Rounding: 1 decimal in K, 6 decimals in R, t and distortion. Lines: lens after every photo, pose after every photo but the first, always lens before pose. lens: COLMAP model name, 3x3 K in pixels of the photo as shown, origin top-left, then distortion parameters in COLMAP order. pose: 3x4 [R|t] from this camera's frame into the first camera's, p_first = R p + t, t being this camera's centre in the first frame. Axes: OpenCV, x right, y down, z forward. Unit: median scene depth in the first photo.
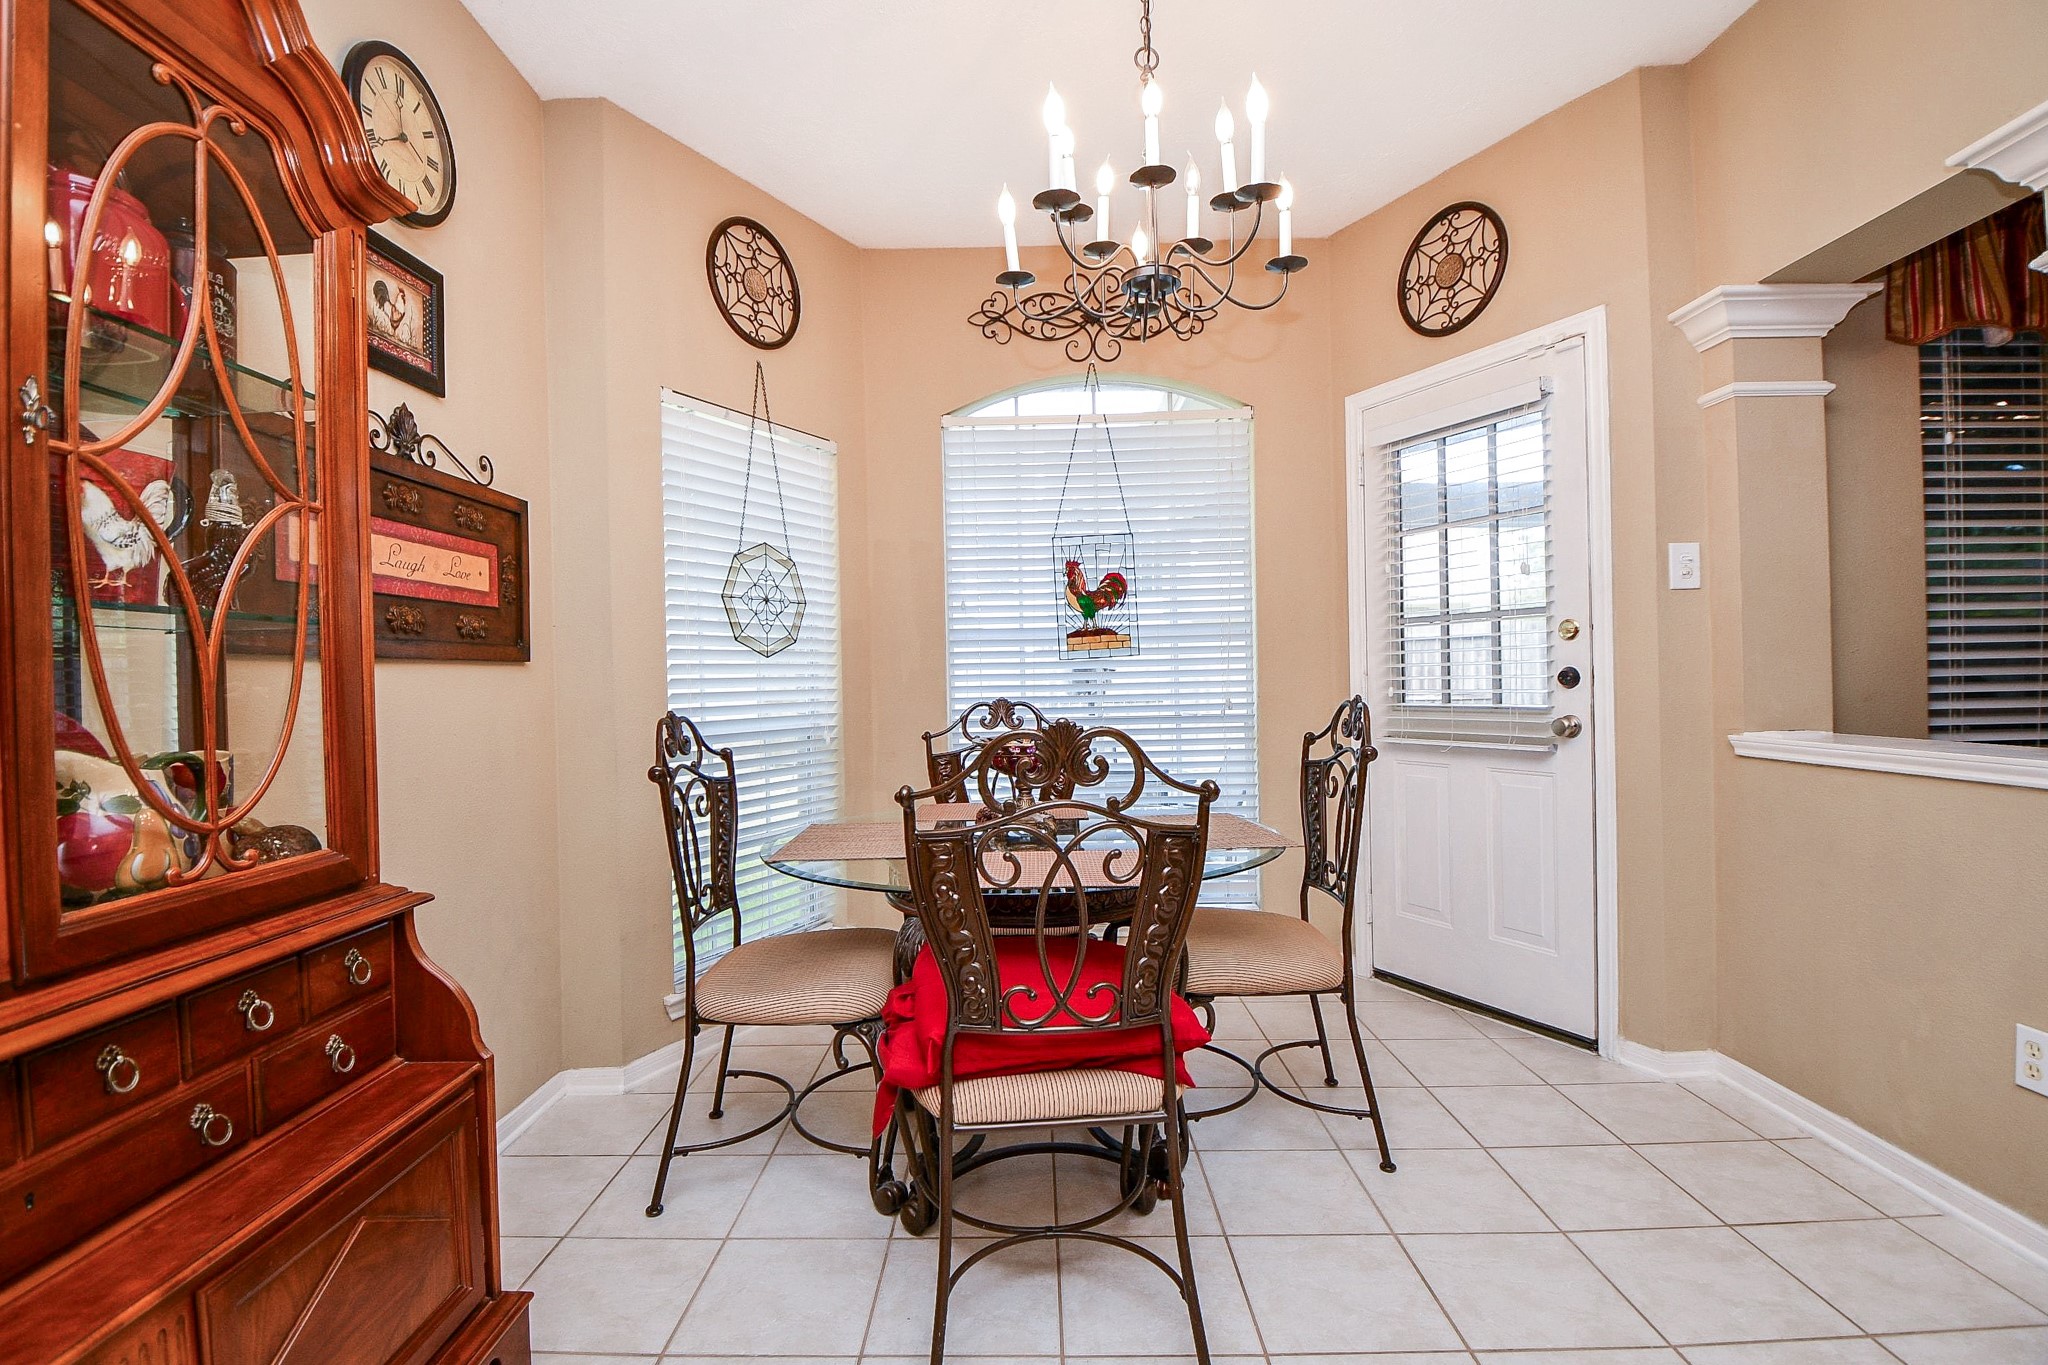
lens RADIAL K [[944.9, 0, 1018.6], [0, 944.9, 681.3], [0, 0, 1]] dist [-0.019097, -0.002660]
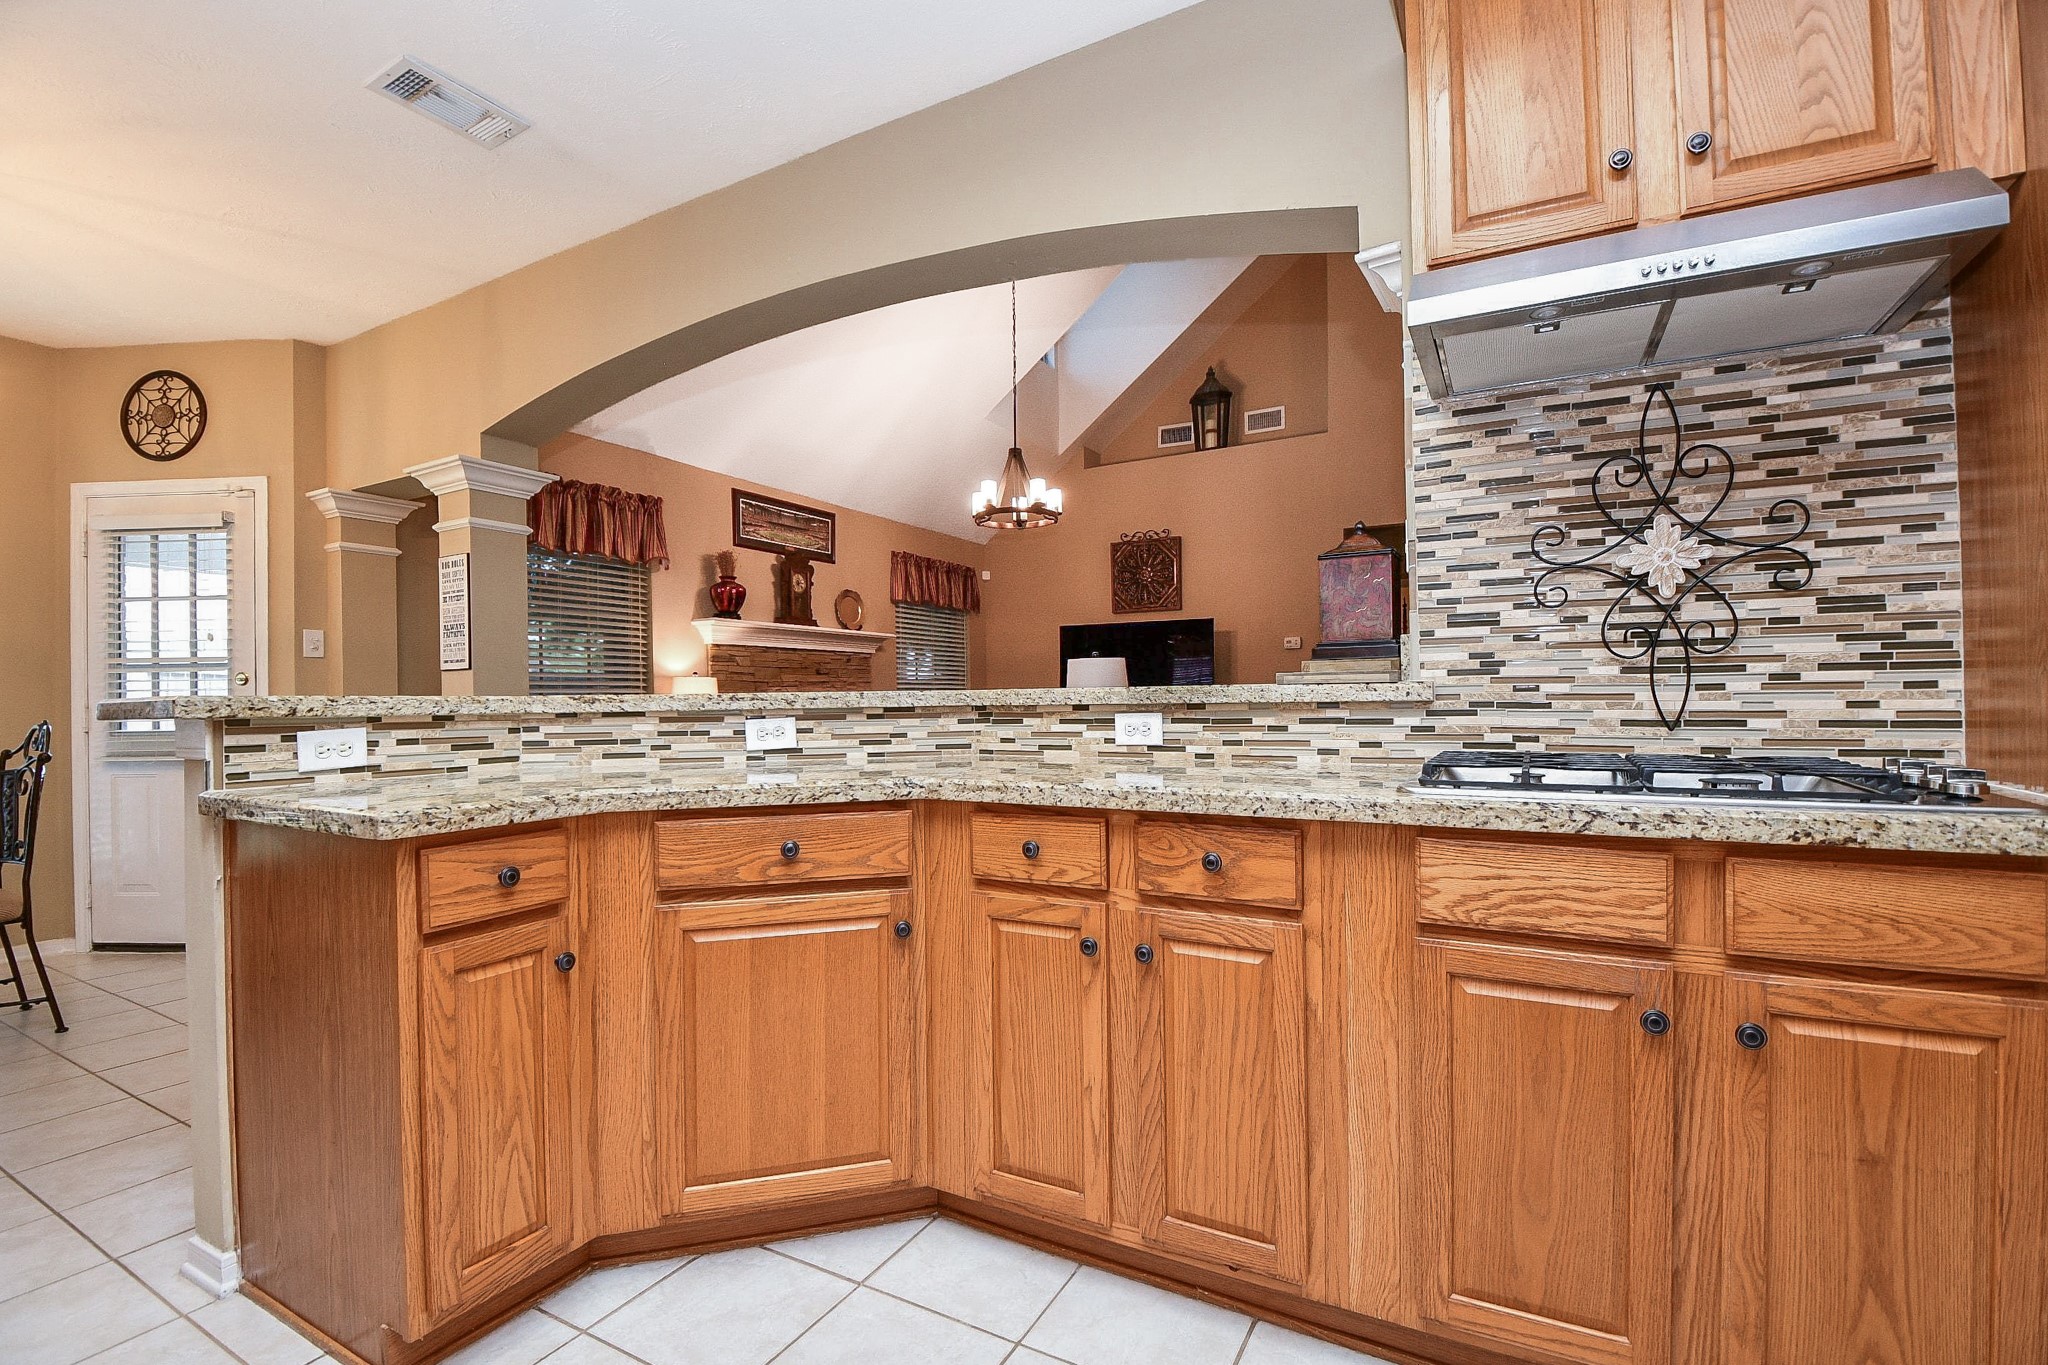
lens RADIAL K [[944.9, 0, 1003.2], [0, 944.9, 693.8], [0, 0, 1]] dist [-0.019097, -0.002660]
pose [[0.489097, 0.017973, 0.872044, -0.121487], [0.004017, 0.999731, -0.022858, 0.008245], [-0.872220, 0.014683, 0.488893, -0.760113]]
